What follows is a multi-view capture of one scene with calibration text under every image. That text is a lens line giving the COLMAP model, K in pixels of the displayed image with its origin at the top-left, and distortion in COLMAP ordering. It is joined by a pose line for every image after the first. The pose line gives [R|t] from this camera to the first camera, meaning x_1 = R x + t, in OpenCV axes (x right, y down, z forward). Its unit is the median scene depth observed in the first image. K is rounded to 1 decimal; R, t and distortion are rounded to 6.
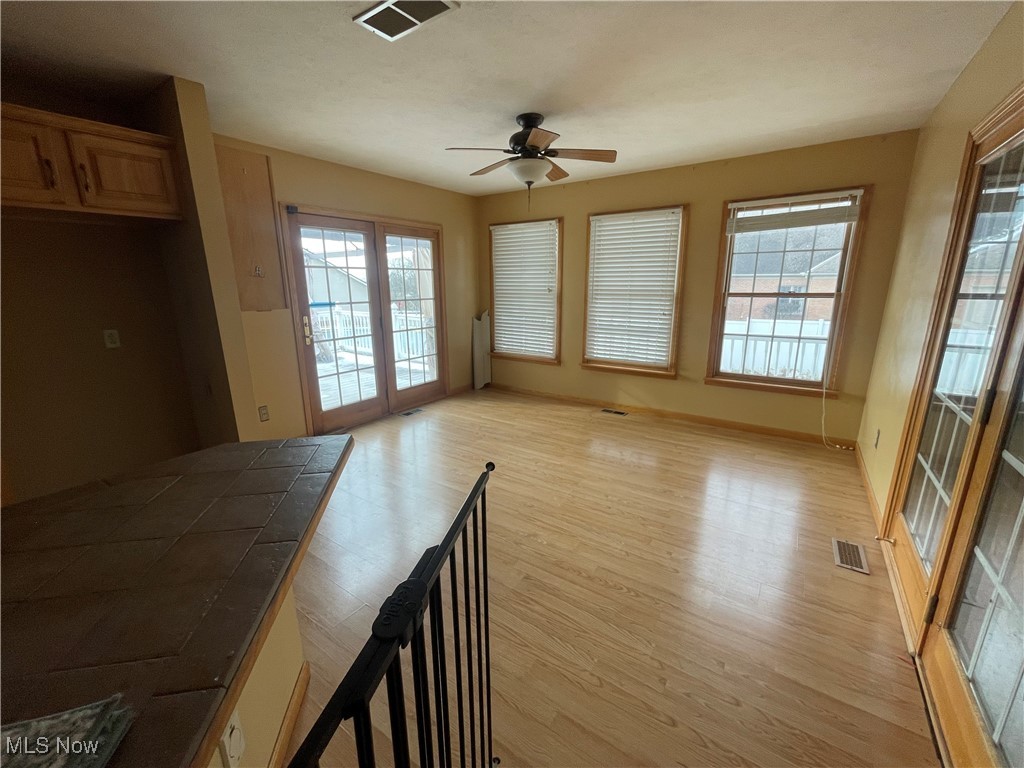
lens RADIAL K [[416.9, 0, 512.2], [0, 416.9, 382.9], [0, 0, 1]] dist [0.000050, -0.000061]
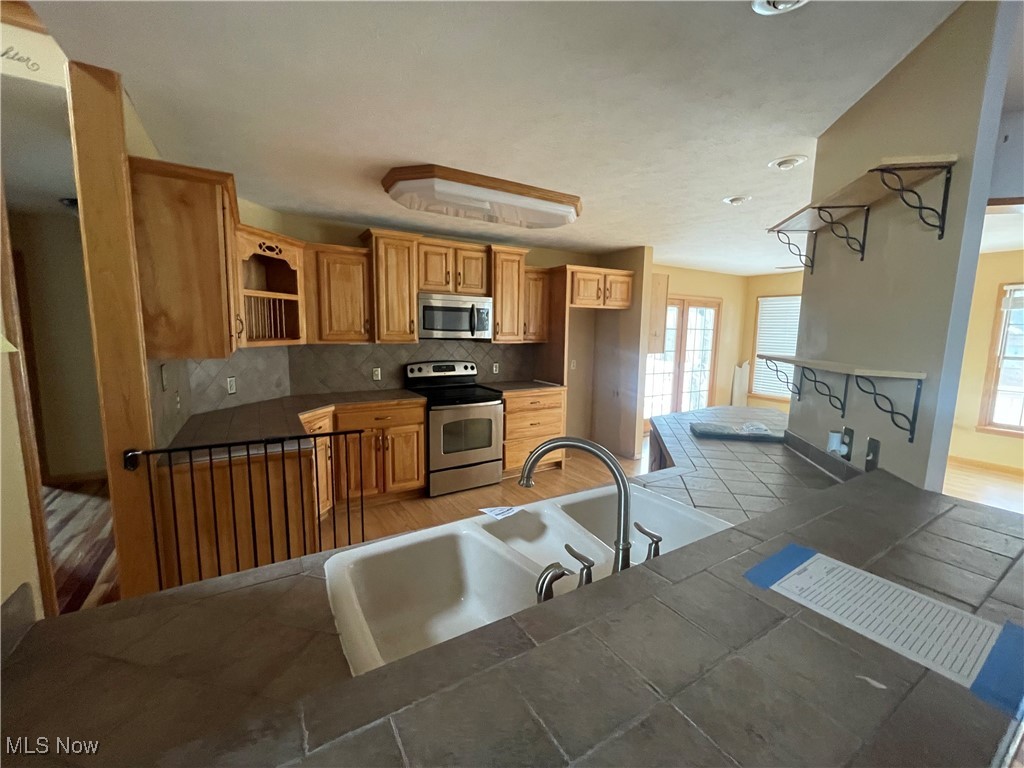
lens RADIAL K [[416.9, 0, 515.4], [0, 416.9, 382.7], [0, 0, 1]] dist [0.000050, -0.000061]
pose [[0.923633, 0.069610, -0.376903, -0.299910], [-0.109589, 0.990279, -0.085663, 0.106908], [0.367276, 0.120426, 0.922283, -0.571454]]
